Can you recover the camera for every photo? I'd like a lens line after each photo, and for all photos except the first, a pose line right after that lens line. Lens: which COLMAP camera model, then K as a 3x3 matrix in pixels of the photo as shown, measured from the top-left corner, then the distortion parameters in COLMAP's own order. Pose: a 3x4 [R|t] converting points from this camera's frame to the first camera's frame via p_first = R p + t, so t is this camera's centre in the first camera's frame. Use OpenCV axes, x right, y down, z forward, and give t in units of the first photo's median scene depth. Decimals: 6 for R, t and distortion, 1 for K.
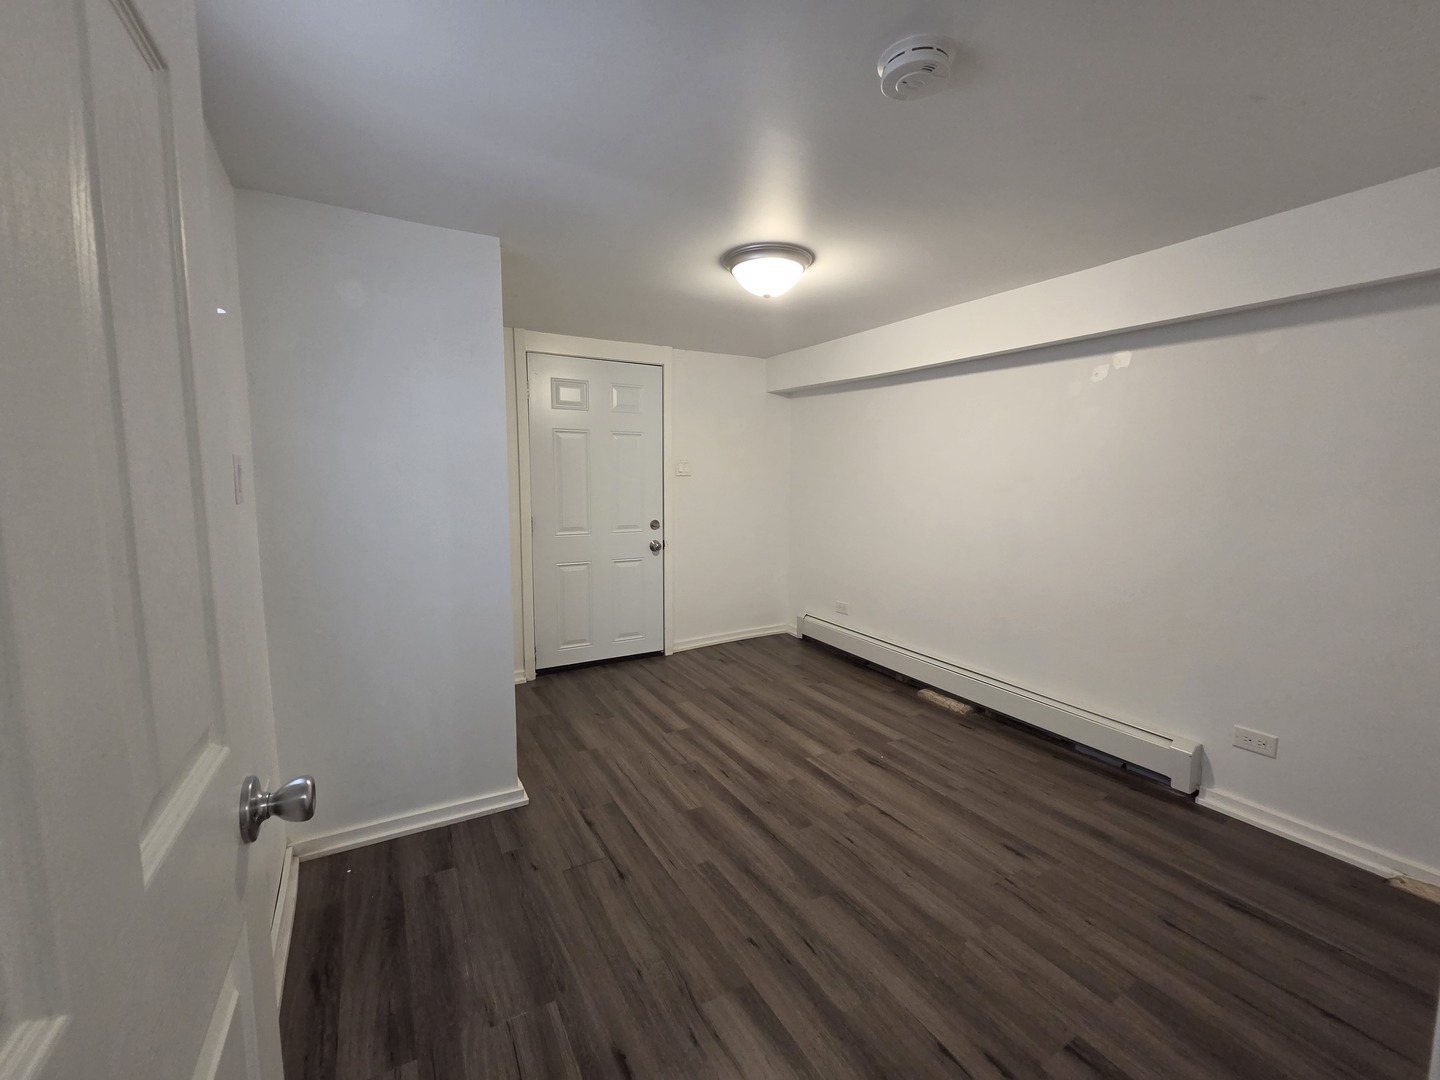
lens RADIAL K [[587.4, 0, 721.9], [0, 587.4, 540.9], [0, 0, 1]] dist [-0.011745, -0.000236]
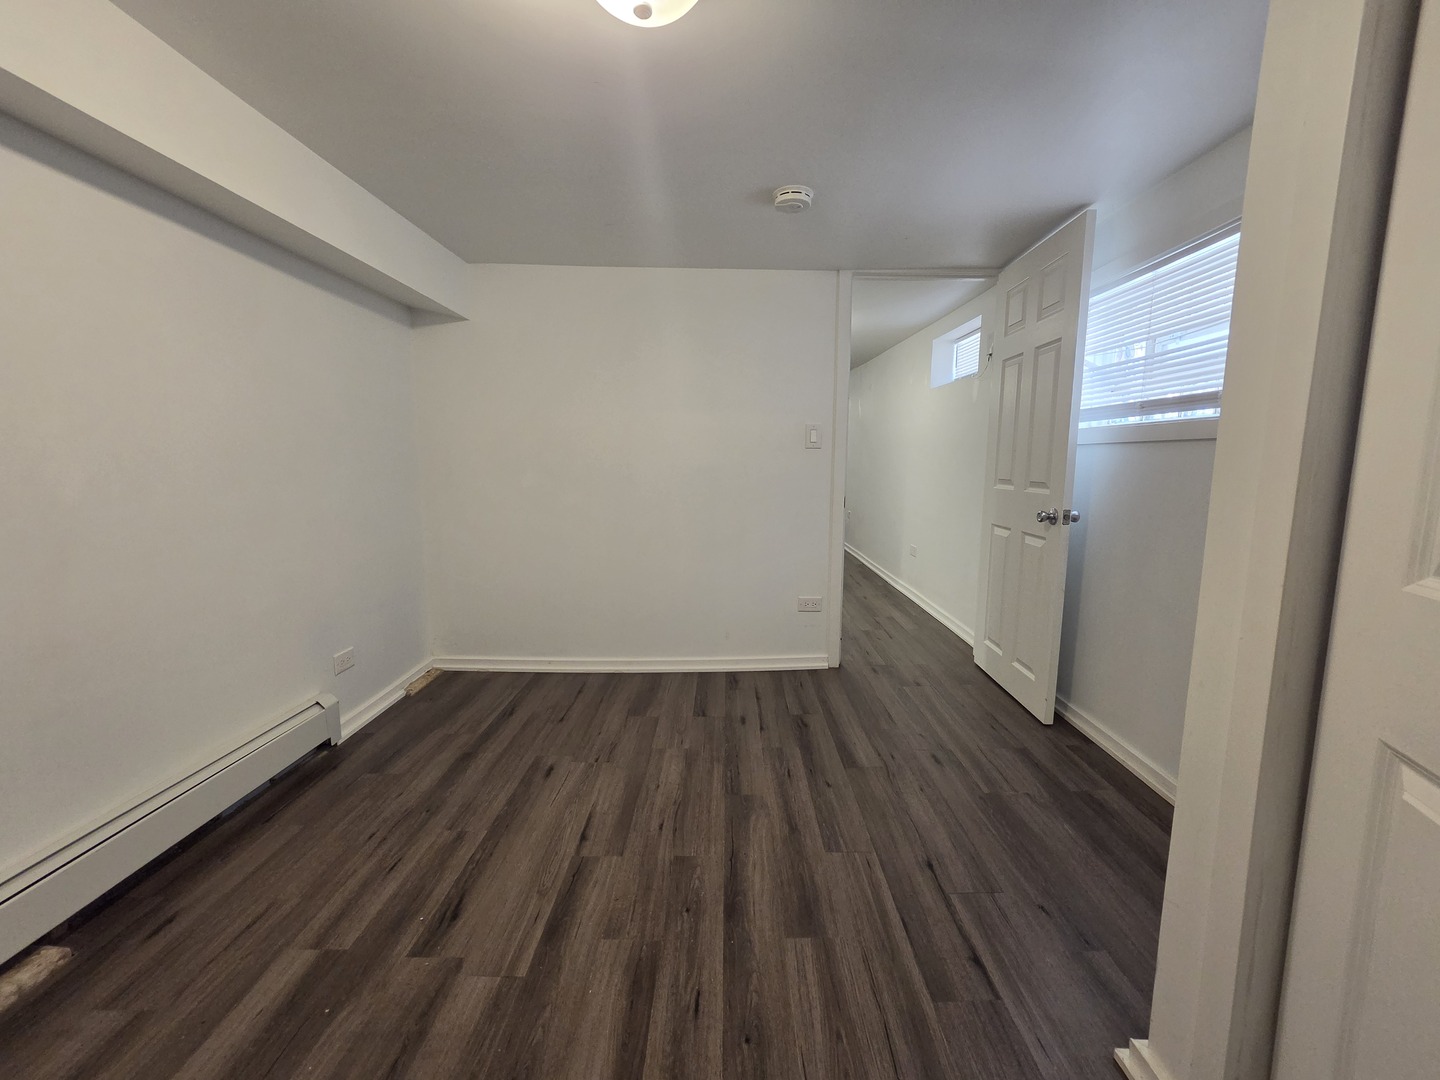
lens RADIAL K [[587.4, 0, 727.7], [0, 587.4, 537.2], [0, 0, 1]] dist [-0.011745, -0.000236]
pose [[-0.857924, -0.077678, 0.507871, -0.284728], [0.047340, 0.972348, 0.228688, -0.114019], [-0.511591, 0.220240, -0.830523, 1.587804]]
